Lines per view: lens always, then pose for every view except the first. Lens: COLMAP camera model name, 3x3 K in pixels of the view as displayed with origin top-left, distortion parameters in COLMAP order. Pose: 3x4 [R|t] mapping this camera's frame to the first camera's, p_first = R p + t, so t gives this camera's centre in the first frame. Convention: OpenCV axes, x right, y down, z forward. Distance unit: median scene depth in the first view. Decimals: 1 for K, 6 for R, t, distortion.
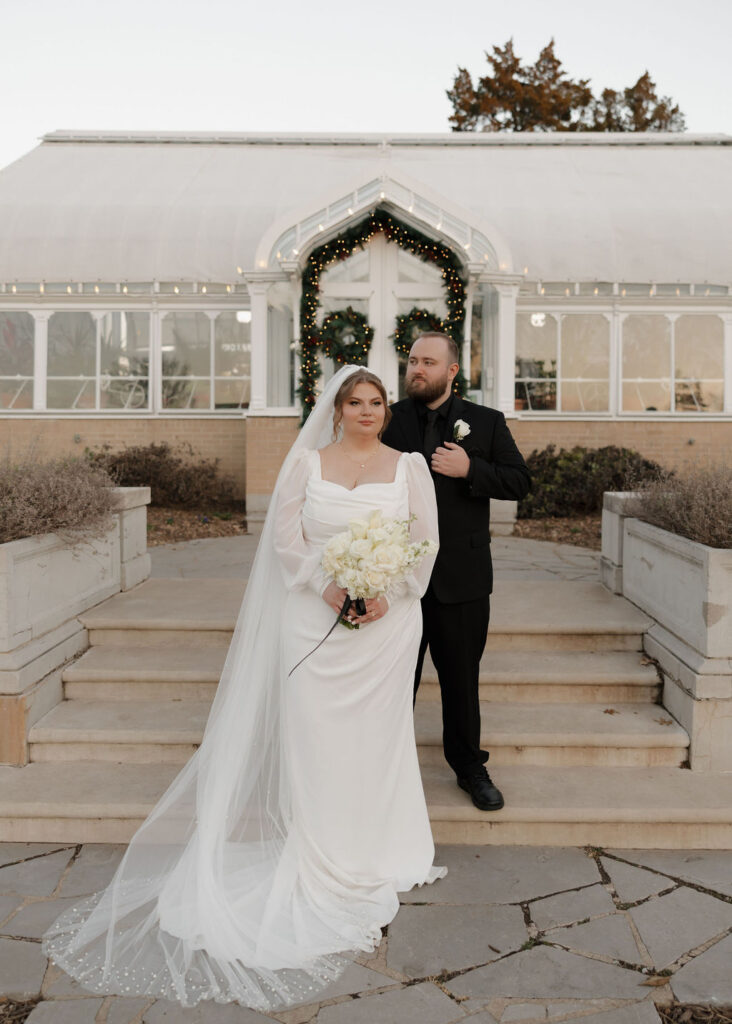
lens RADIAL K [[876.2, 0, 366.0], [0, 876.2, 498.5], [0, 0, 1]] dist [0.008415, 0.006884]
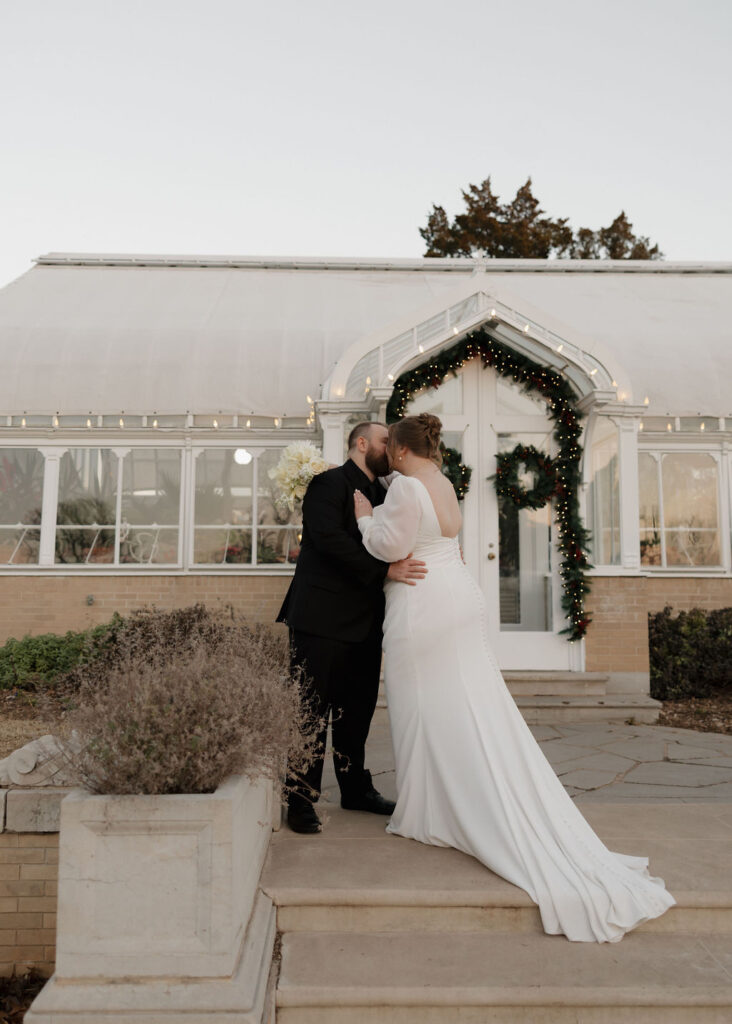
lens RADIAL K [[979.7, 0, 366.0], [0, 979.7, 512.0], [0, 0, 1]] dist [0.006857, 0.020523]
pose [[0.999773, 0.000731, 0.021270, -0.102669], [0.002454, 0.988784, -0.149333, -0.013535], [-0.021141, 0.149351, 0.988558, 0.084566]]
